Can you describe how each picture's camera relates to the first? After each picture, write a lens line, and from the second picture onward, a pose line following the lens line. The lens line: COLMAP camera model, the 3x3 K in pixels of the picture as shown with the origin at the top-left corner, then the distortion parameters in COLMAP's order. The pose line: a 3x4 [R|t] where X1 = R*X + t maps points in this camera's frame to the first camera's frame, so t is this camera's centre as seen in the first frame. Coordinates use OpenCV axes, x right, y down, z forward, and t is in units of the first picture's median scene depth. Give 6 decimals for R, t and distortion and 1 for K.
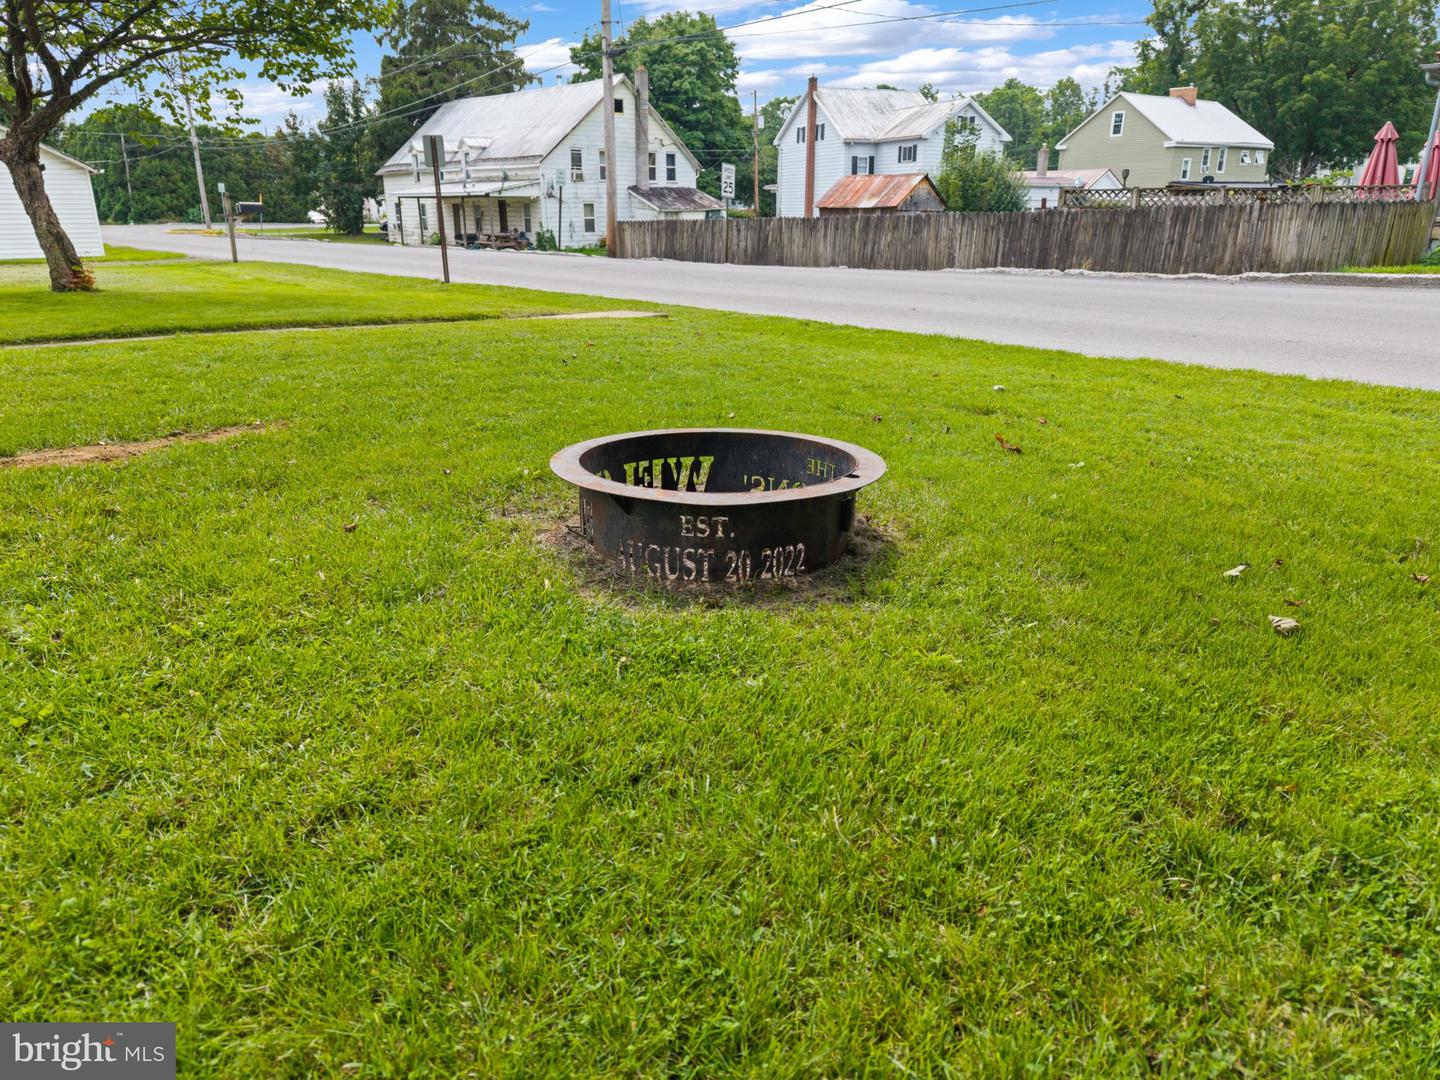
lens RADIAL K [[985.5, 0, 738.1], [0, 985.5, 567.3], [0, 0, 1]] dist [0.015224, -0.021598]
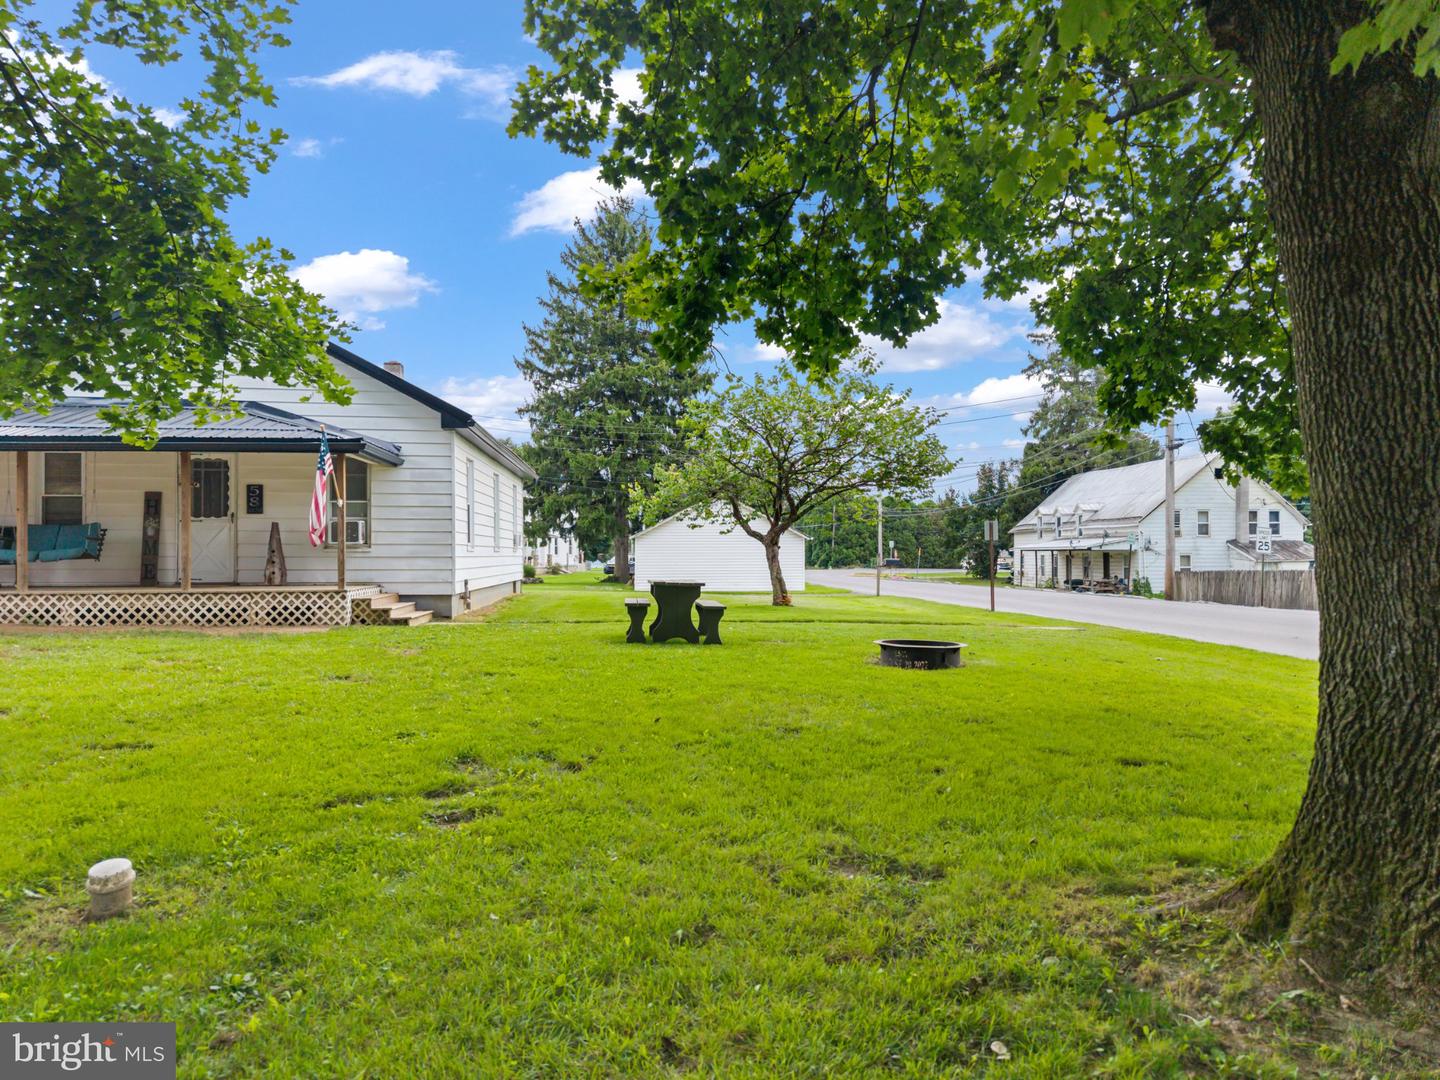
lens RADIAL K [[985.5, 0, 711.8], [0, 985.5, 516.5], [0, 0, 1]] dist [0.015224, -0.021598]
pose [[0.796832, -0.025747, -0.603652, 0.092387], [-0.204396, 0.928699, -0.309418, 0.043511], [0.568578, 0.369938, 0.734755, -0.133686]]
